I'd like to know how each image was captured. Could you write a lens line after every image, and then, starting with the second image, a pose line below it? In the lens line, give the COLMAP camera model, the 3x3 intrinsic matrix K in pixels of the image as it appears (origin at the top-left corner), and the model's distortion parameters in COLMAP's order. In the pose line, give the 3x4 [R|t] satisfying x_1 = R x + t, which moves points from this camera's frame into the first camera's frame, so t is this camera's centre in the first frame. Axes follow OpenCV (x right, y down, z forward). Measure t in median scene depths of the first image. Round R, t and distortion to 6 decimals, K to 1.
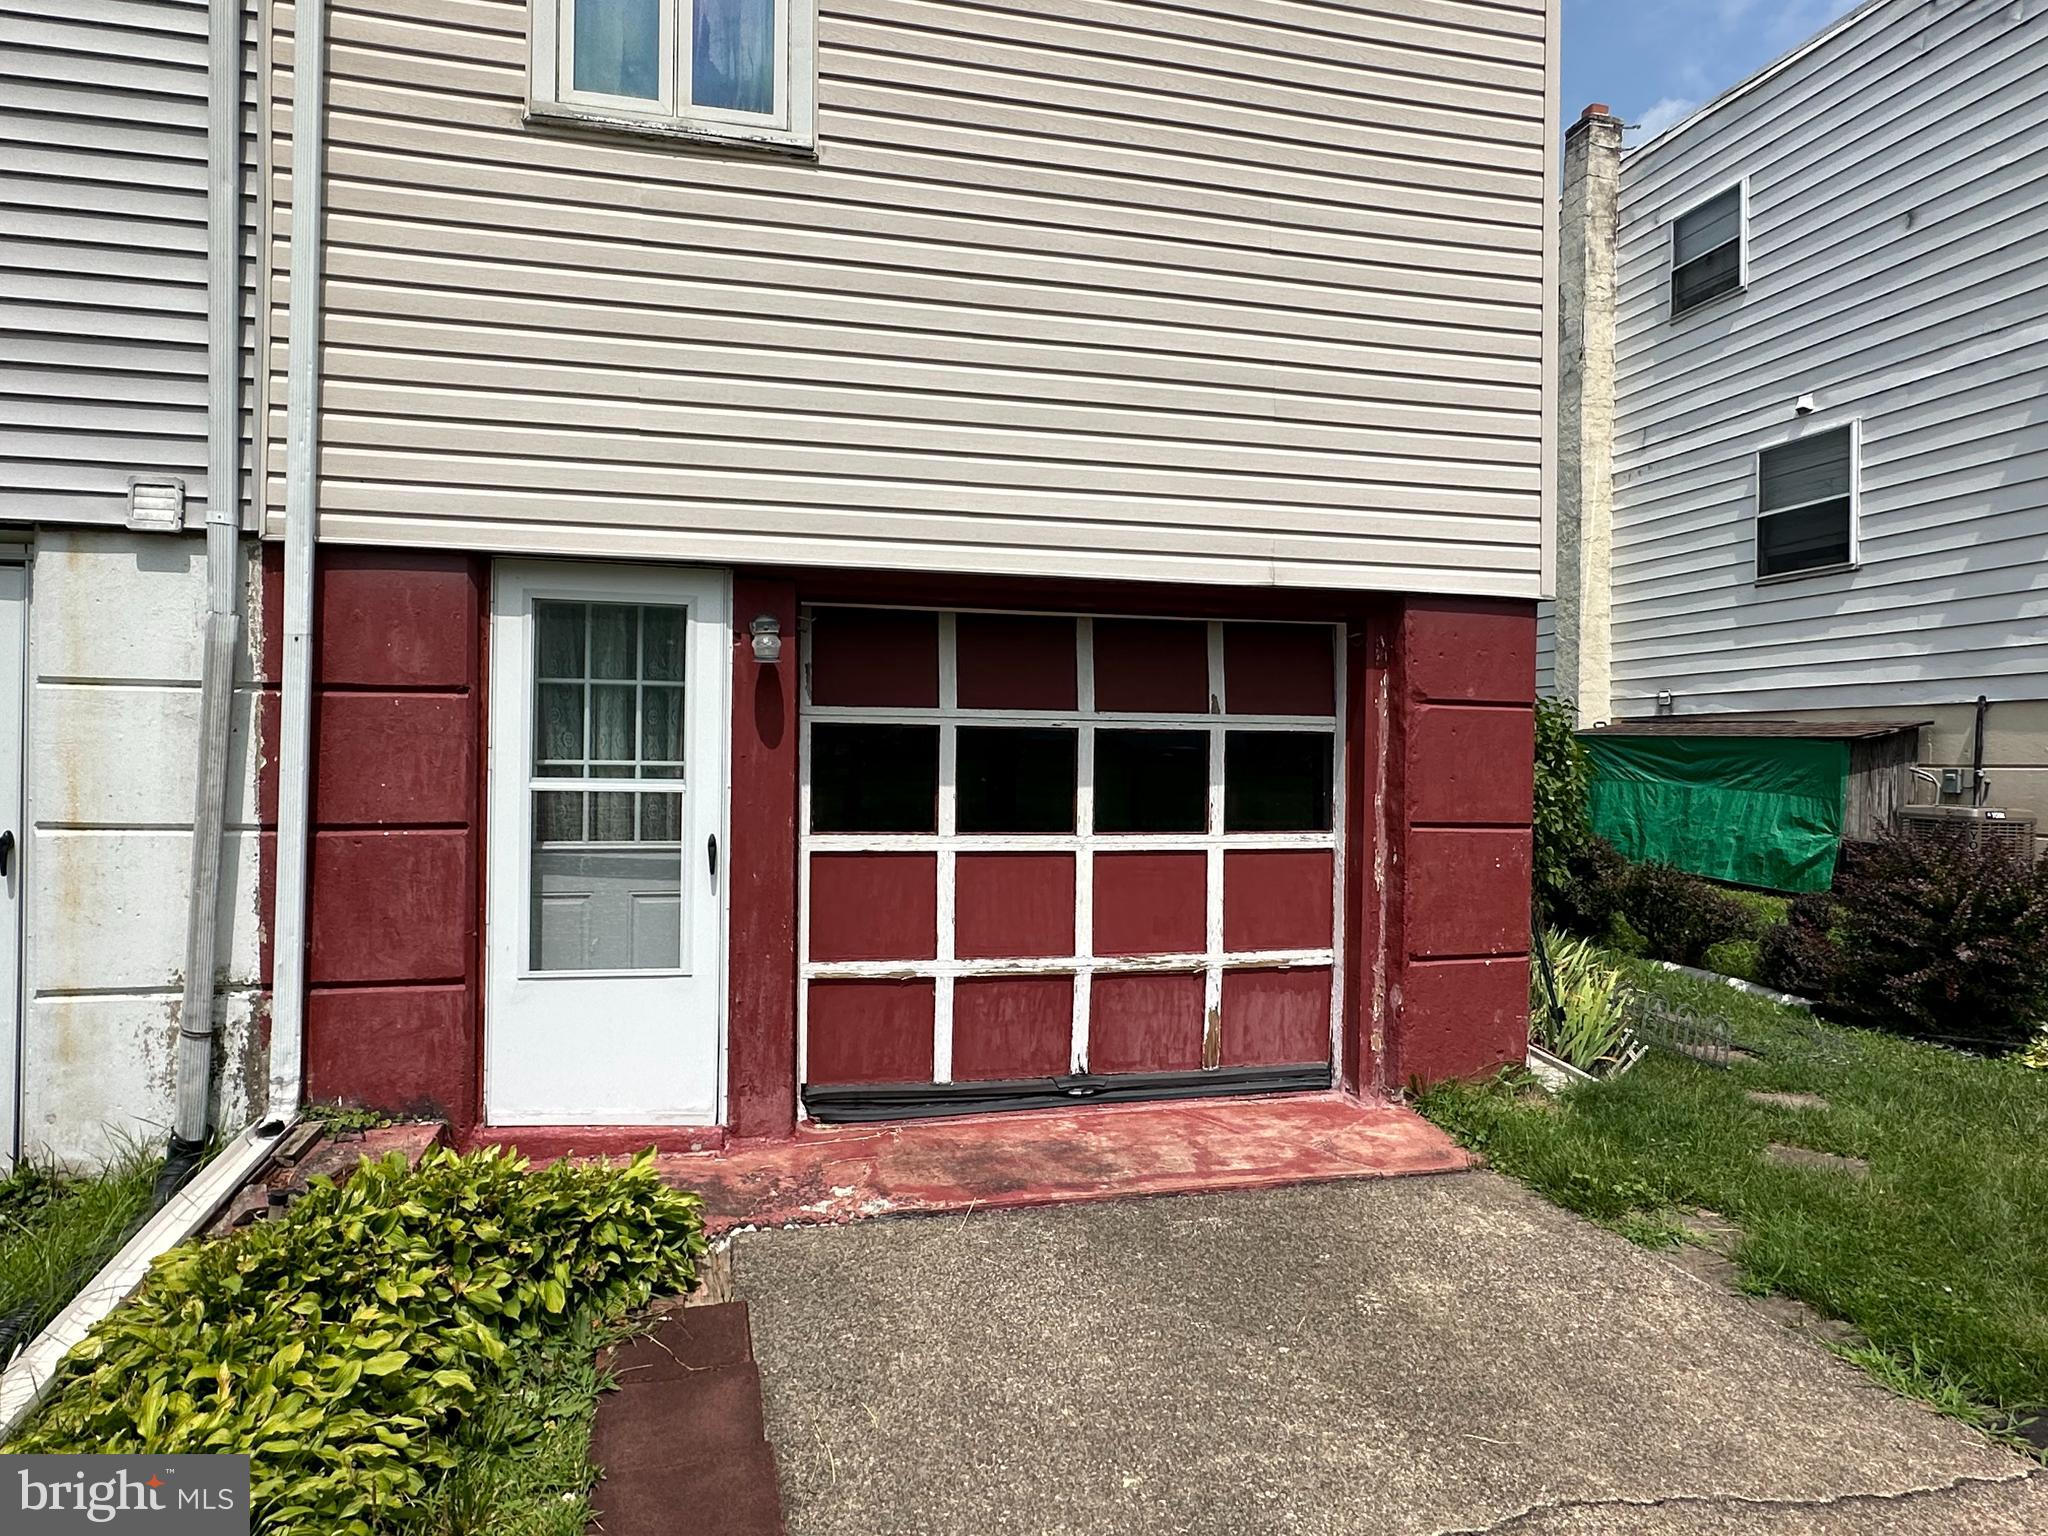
lens RADIAL K [[1291.5, 0, 1017.0], [0, 1291.5, 776.6], [0, 0, 1]] dist [-0.024816, 0.011764]
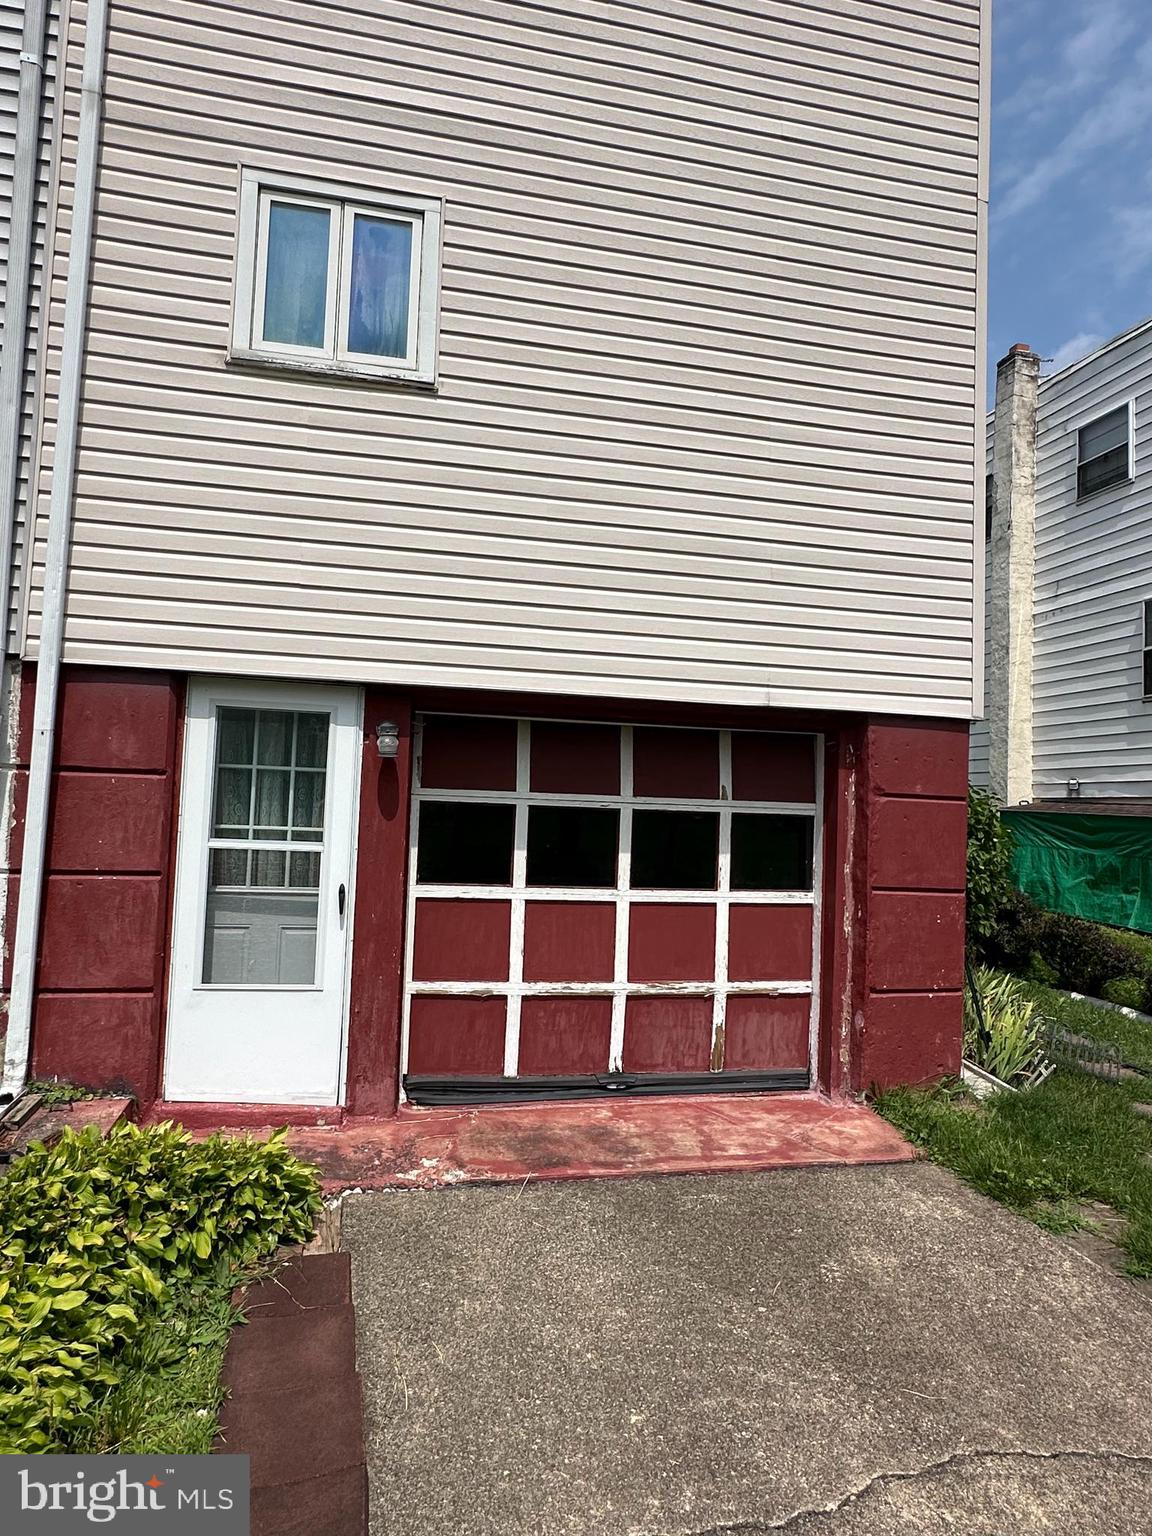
lens RADIAL K [[968.6, 0, 556.0], [0, 968.6, 762.6], [0, 0, 1]] dist [-0.024816, 0.011764]
pose [[0.999236, 0.023939, -0.030904, 0.012918], [-0.025786, 0.997814, -0.060840, -0.025714], [0.029380, 0.061590, 0.997669, 0.000325]]
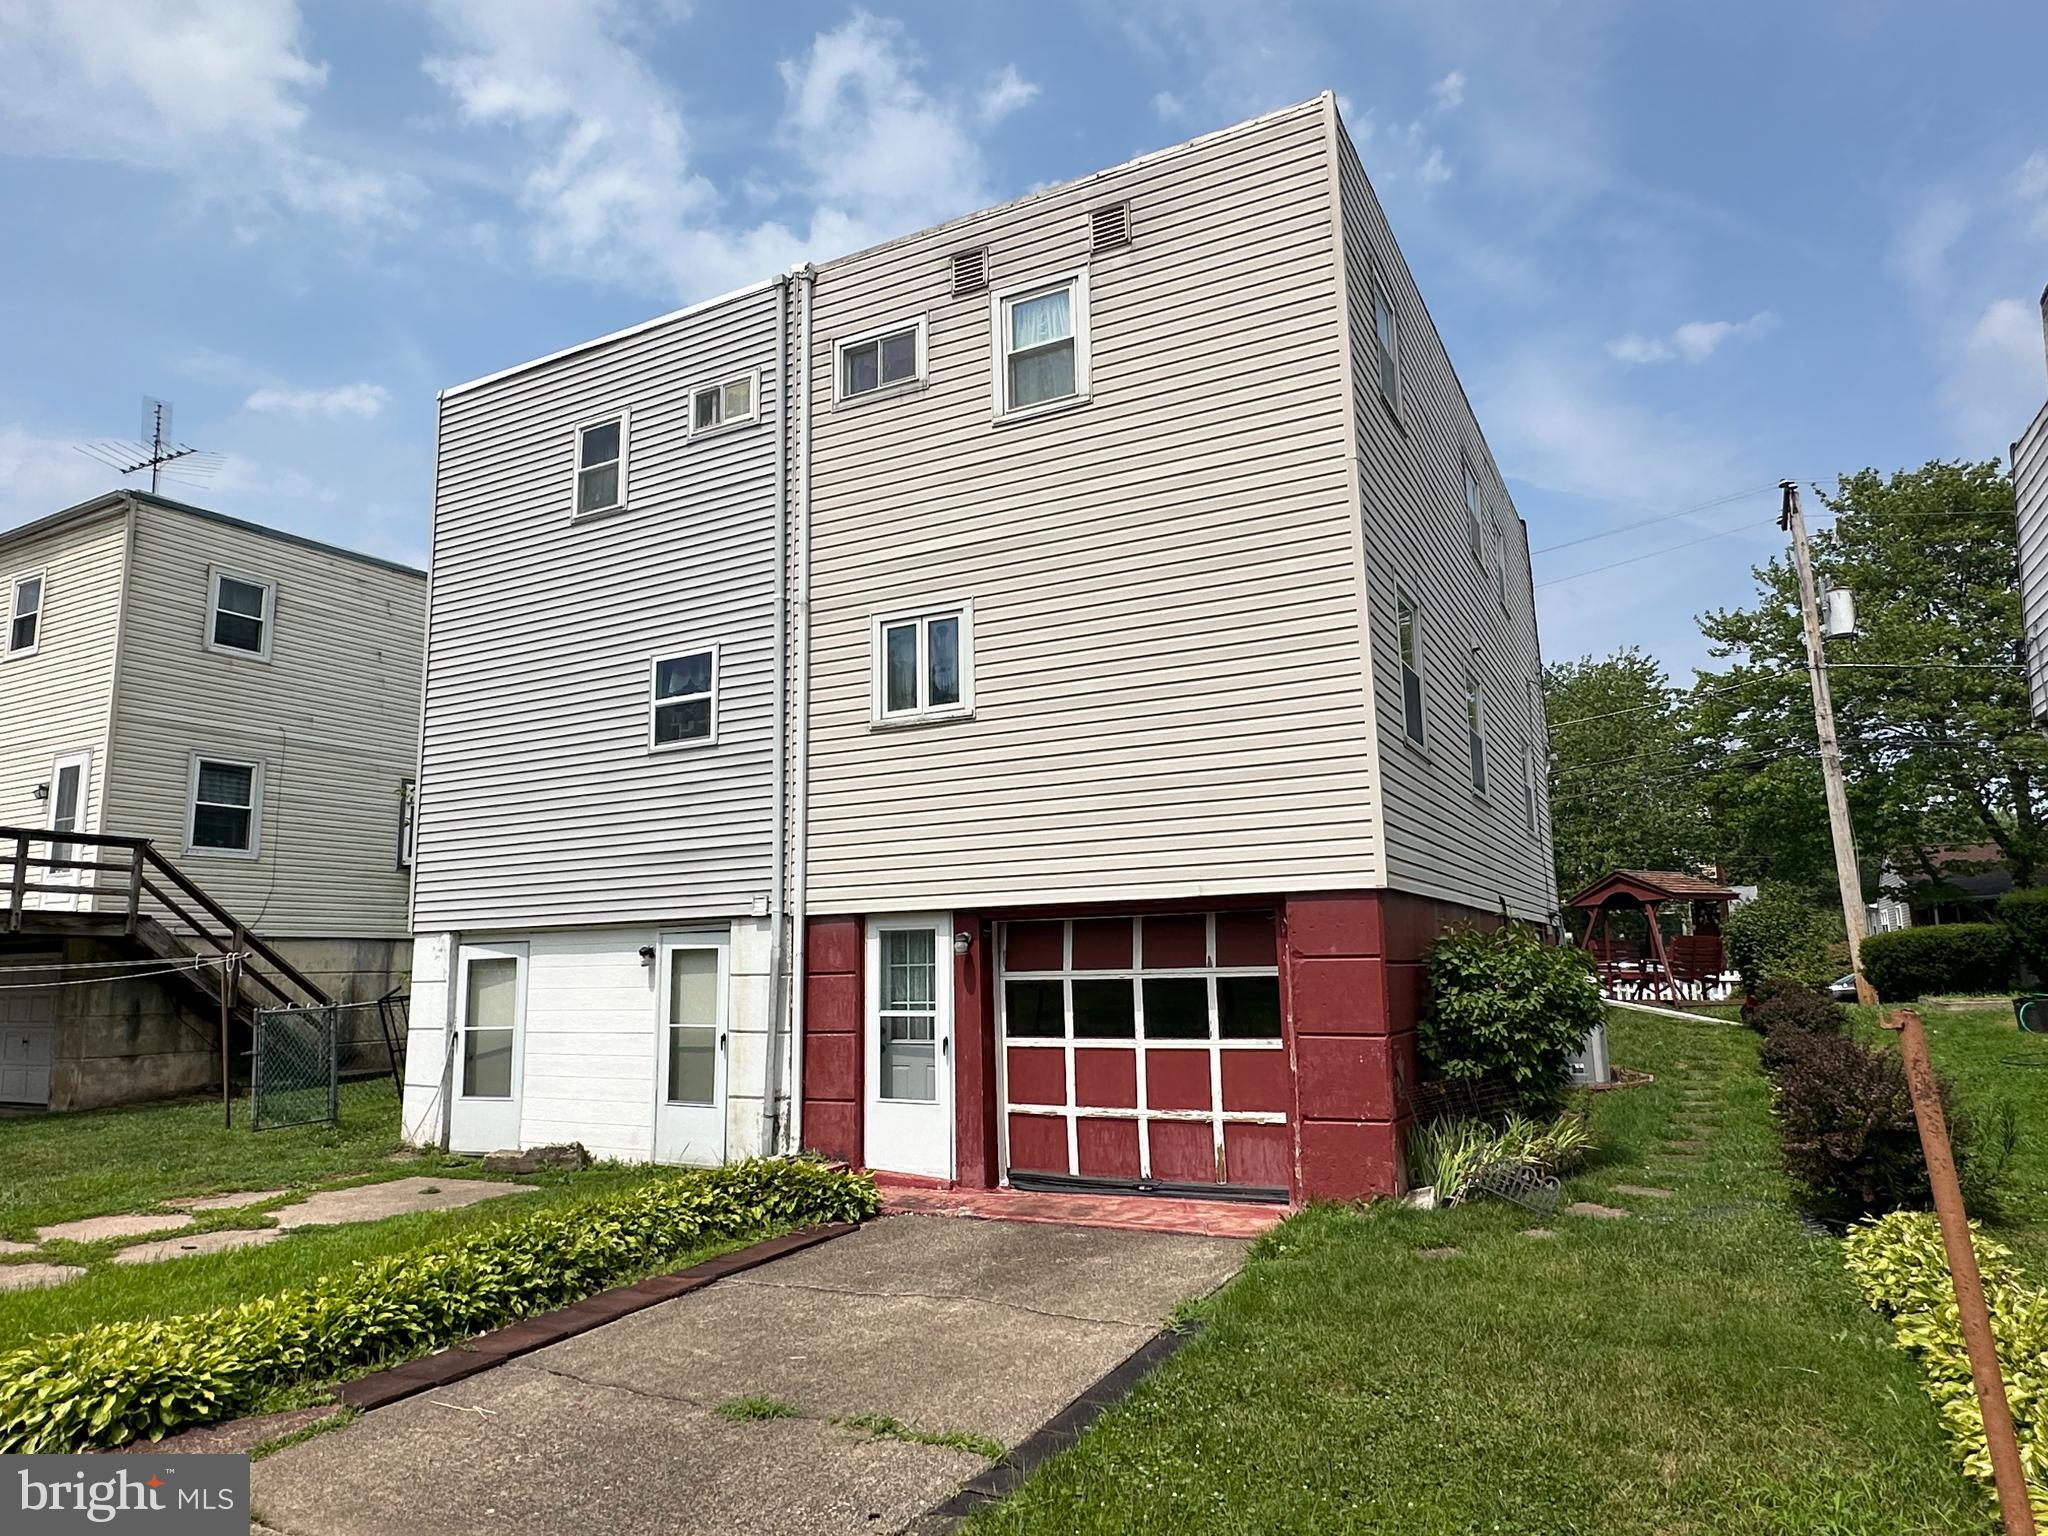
lens RADIAL K [[1291.5, 0, 1014.9], [0, 1291.5, 771.9], [0, 0, 1]] dist [-0.024816, 0.011764]
pose [[0.739146, -0.130512, -0.660780, 1.329810], [0.016910, 0.984334, -0.175503, -0.009942], [0.673333, 0.118548, 0.729773, -0.537215]]
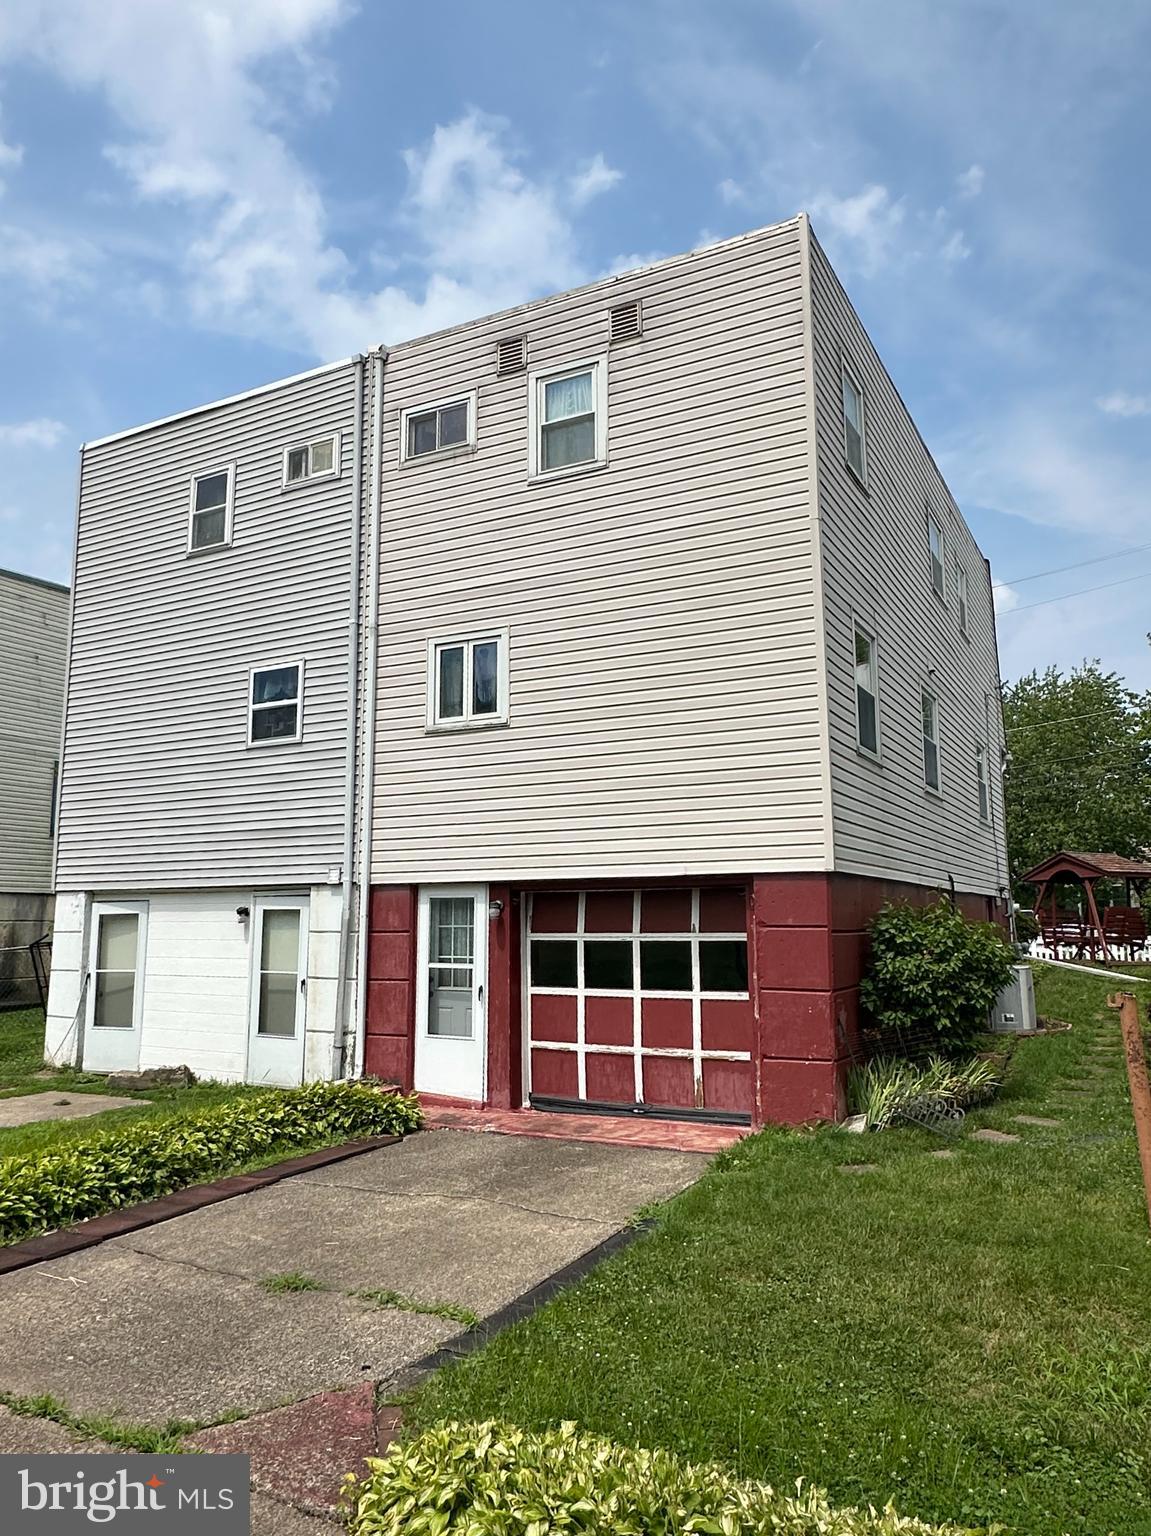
lens RADIAL K [[1088.9, 0, 580.8], [0, 1088.9, 772.2], [0, 0, 1]] dist [-0.026421, 0.009409]
pose [[0.736903, -0.109899, -0.667006, 1.446210], [0.001998, 0.987046, -0.160423, -0.027522], [0.675996, 0.116883, 0.727577, -0.521450]]
